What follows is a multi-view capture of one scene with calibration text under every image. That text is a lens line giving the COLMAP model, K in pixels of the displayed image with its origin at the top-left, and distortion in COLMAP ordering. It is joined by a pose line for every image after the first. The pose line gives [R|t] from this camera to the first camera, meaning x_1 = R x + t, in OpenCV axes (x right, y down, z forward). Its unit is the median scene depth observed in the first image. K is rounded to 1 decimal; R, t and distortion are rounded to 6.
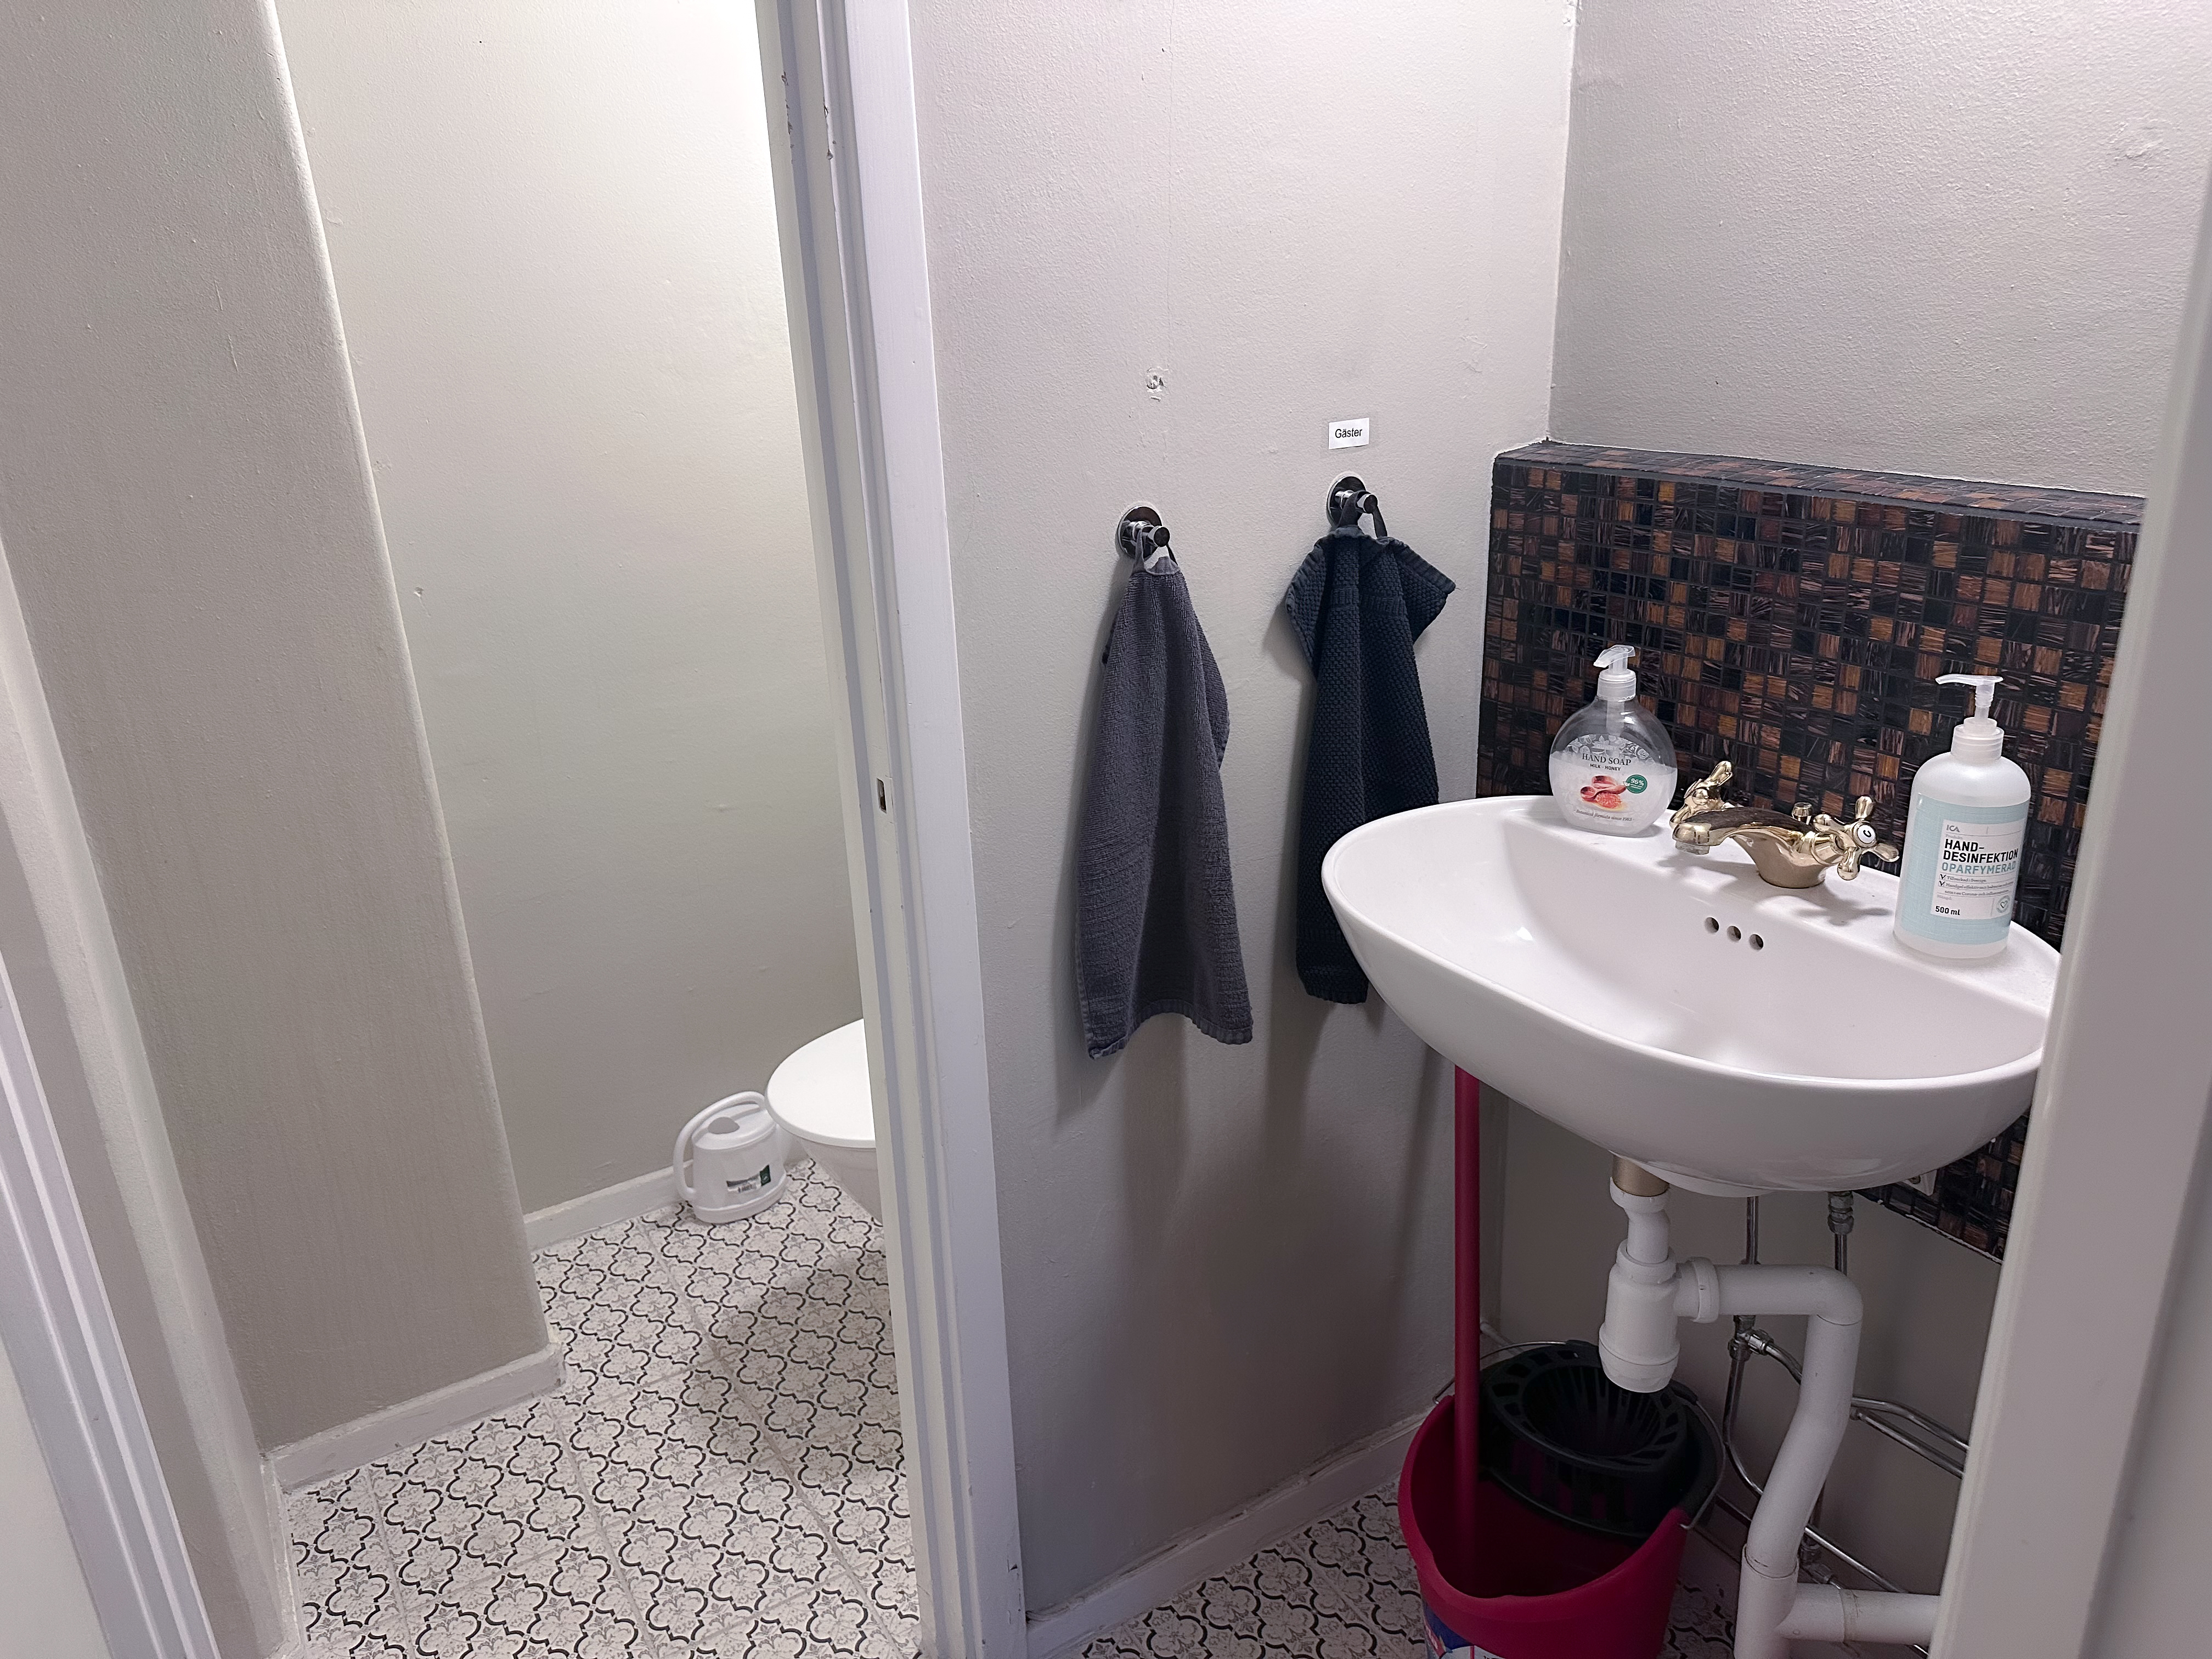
lens RADIAL K [[1528.2, 0, 1106.0], [0, 1528.2, 829.5], [0, 0, 1]] dist [0.065893, -0.085197]
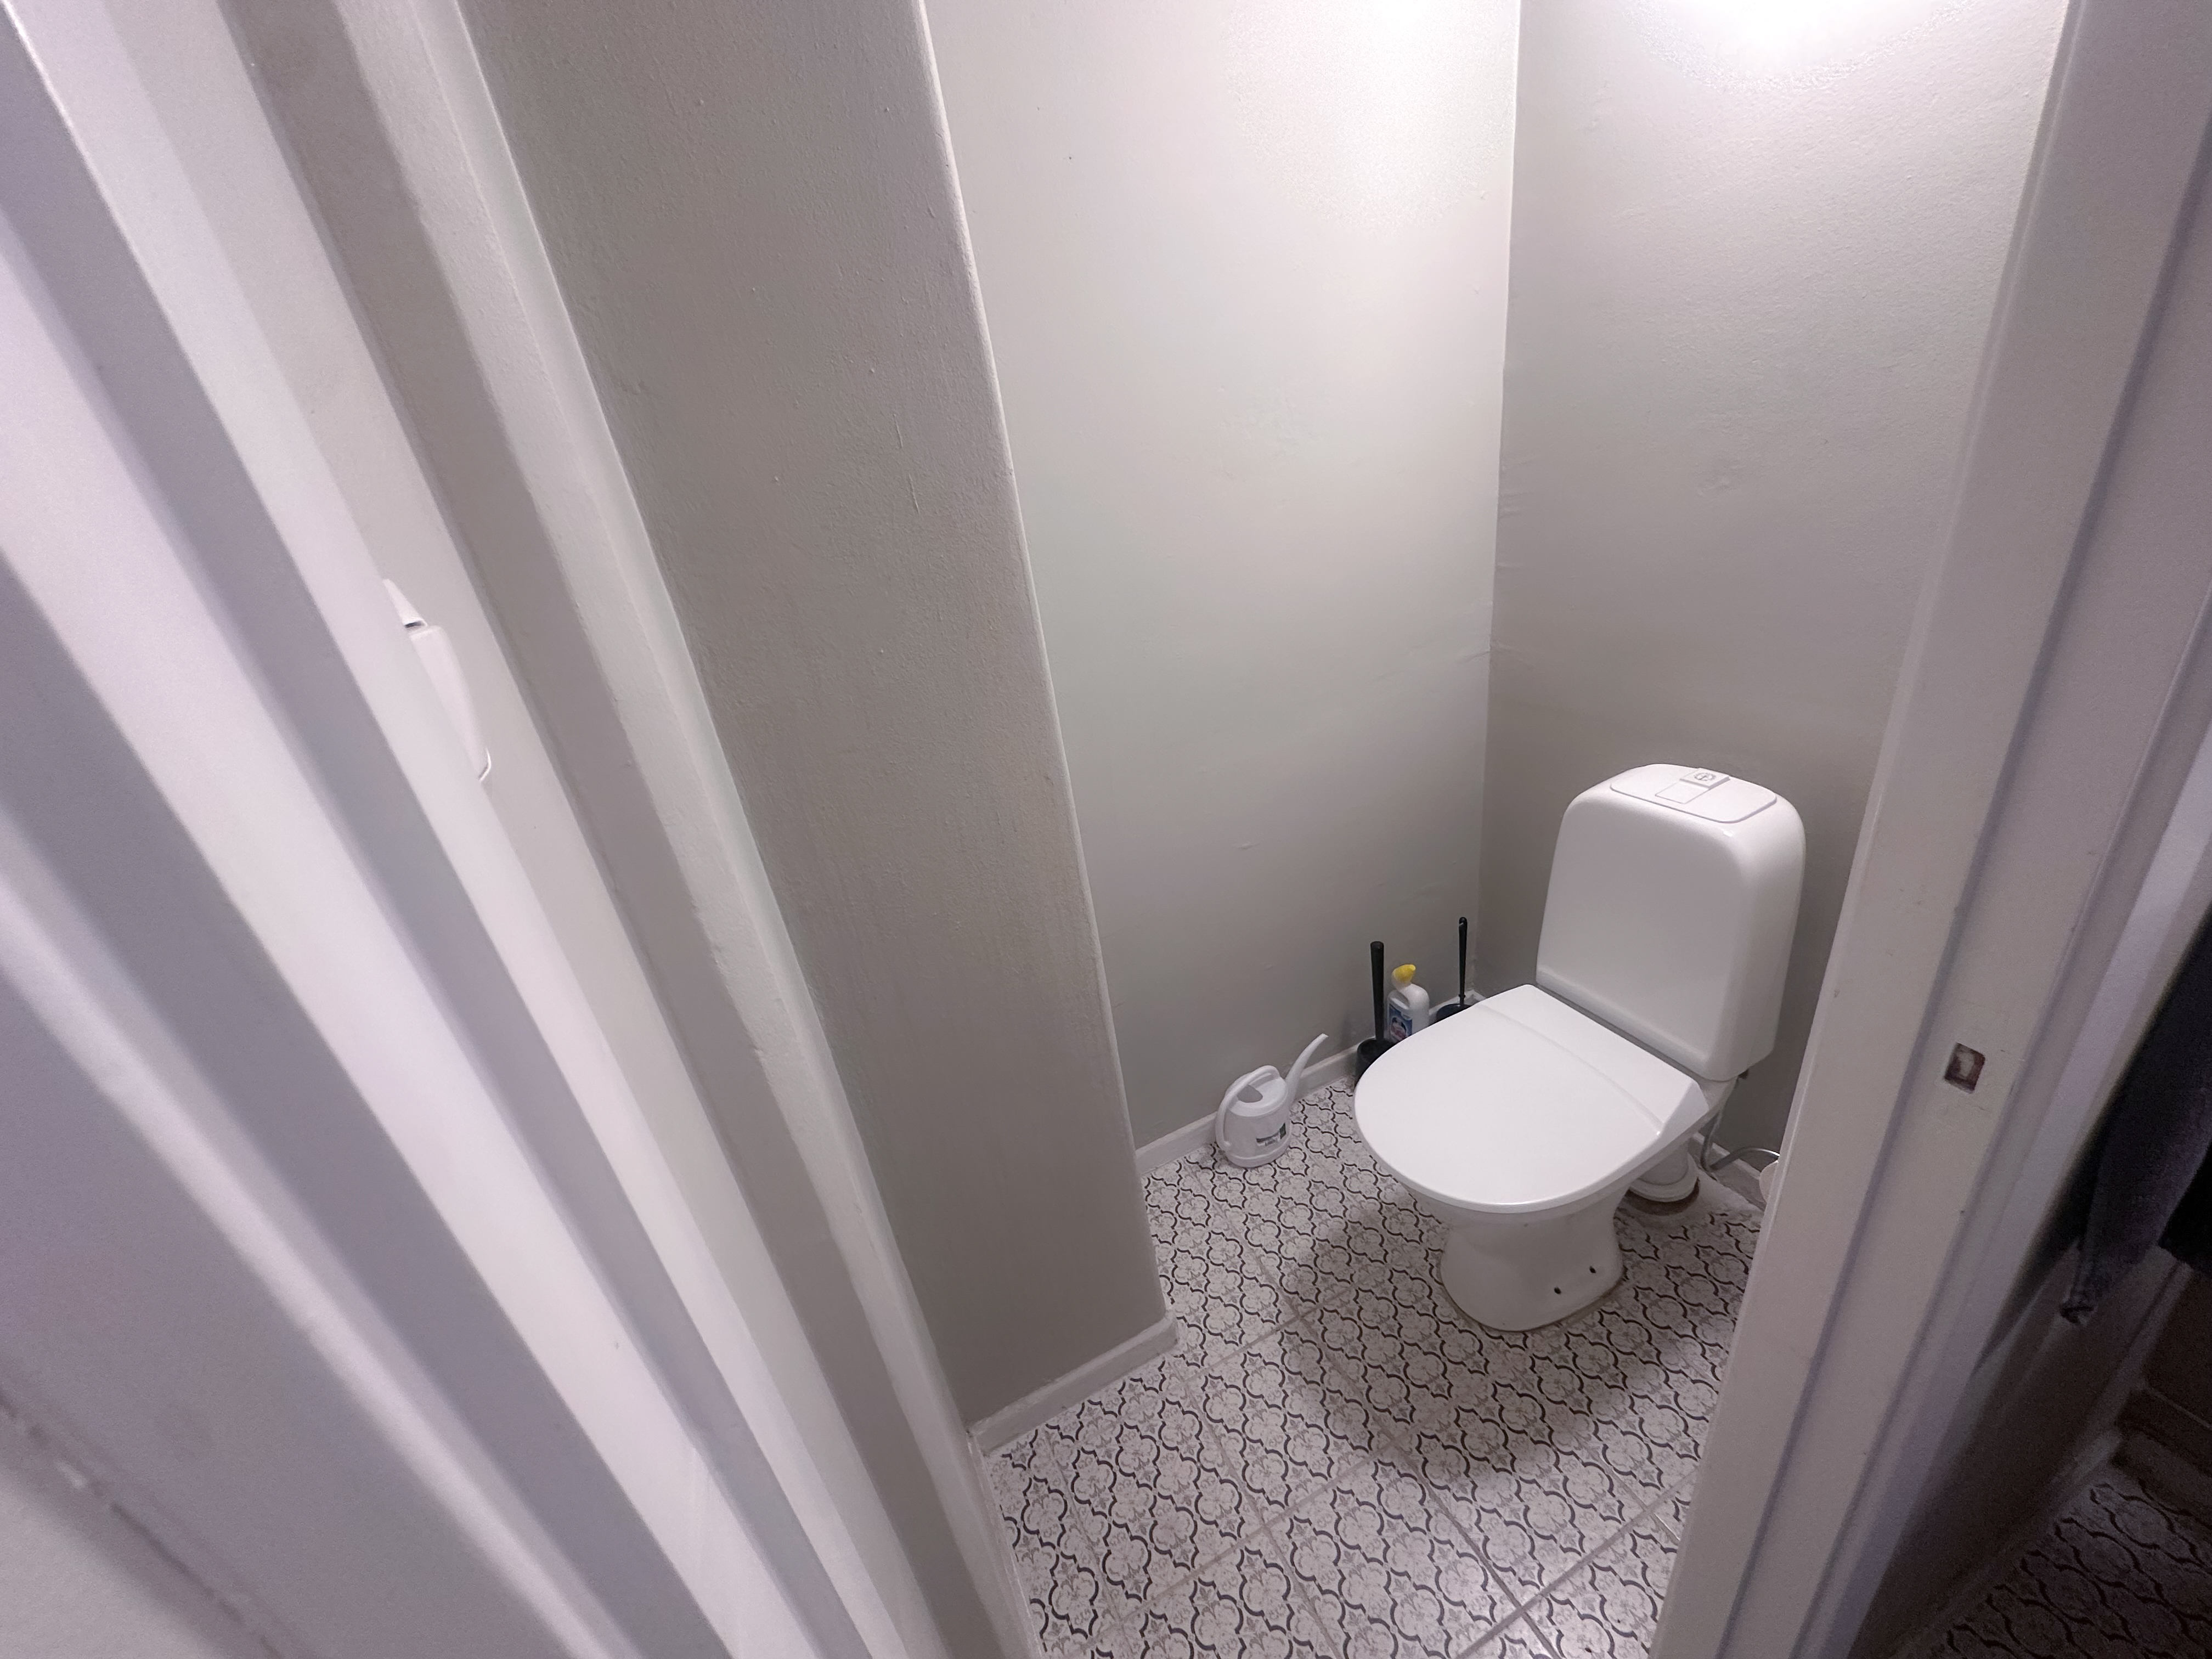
lens RADIAL K [[865.9, 0, 1121.2], [0, 865.9, 828.1], [0, 0, 1]] dist [0.008887, 0.000079]
pose [[0.989467, -0.042484, -0.138381, -0.292510], [0.056786, 0.993254, 0.101100, -0.119153], [0.133153, -0.107893, 0.985205, 0.372418]]
